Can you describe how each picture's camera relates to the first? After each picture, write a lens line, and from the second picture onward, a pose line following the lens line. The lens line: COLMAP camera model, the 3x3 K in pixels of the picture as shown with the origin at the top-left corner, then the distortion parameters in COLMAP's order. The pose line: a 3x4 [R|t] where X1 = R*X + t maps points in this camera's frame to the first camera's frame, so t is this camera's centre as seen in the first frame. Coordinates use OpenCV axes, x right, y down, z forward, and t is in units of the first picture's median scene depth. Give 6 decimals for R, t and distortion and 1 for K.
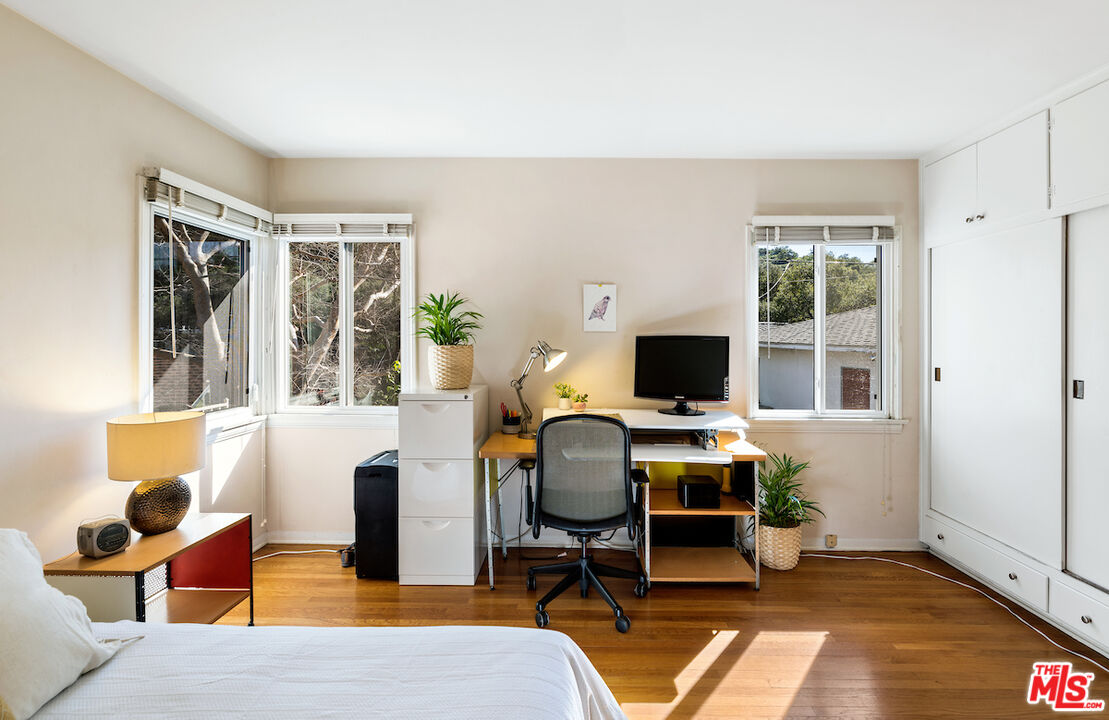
lens RADIAL K [[514.3, 0, 562.5], [0, 514.3, 334.1], [0, 0, 1]] dist [-0.011539, -0.000911]
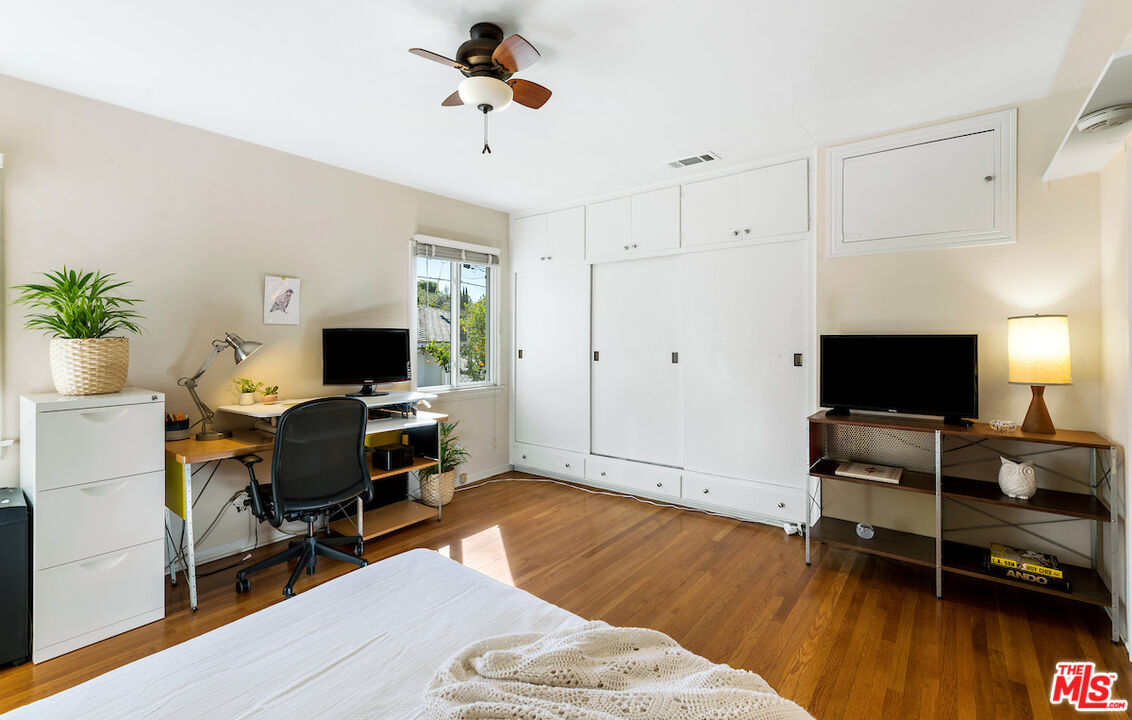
lens RADIAL K [[492.7, 0, 566.7], [0, 492.7, 335.9], [0, 0, 1]] dist [0.000615, -0.000036]
pose [[0.609749, -0.005885, 0.792573, -0.376030], [0.003802, 0.999983, 0.004500, 0.016900], [-0.792586, 0.000269, 0.609760, -0.031606]]
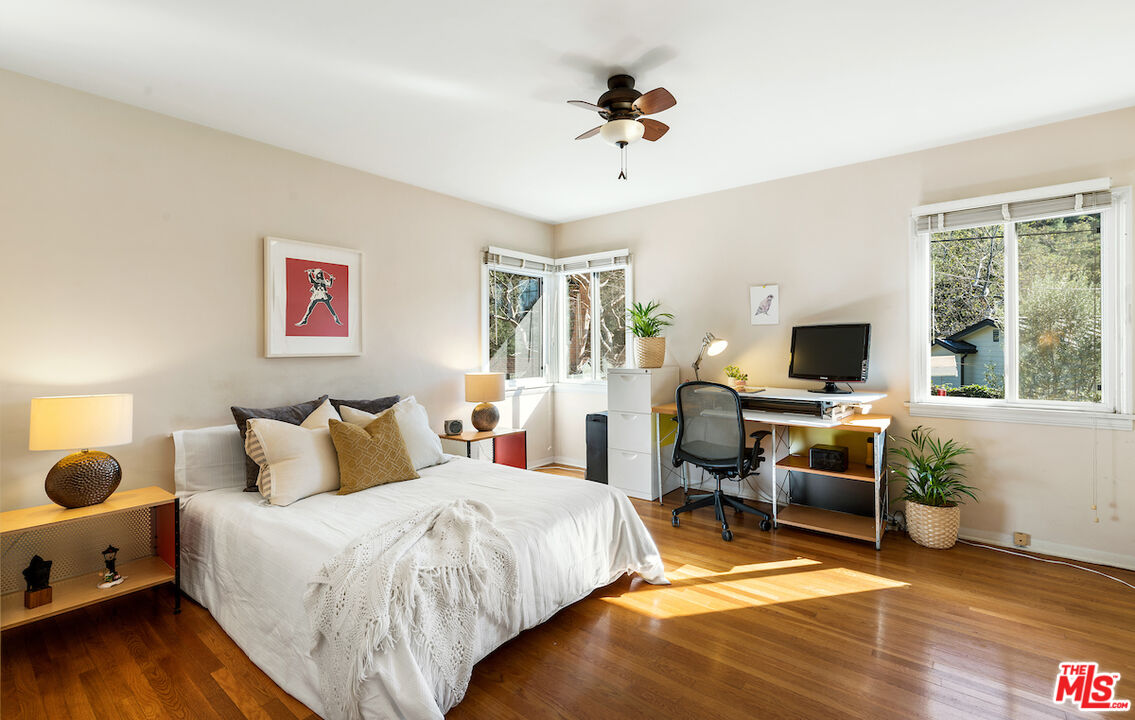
lens RADIAL K [[494.0, 0, 568.2], [0, 494.0, 335.8], [0, 0, 1]] dist [0.000615, -0.000036]
pose [[0.791423, -0.024044, -0.610796, 0.445645], [0.013469, 0.999669, -0.021900, 0.044307], [0.611121, 0.009106, 0.791485, -0.225115]]
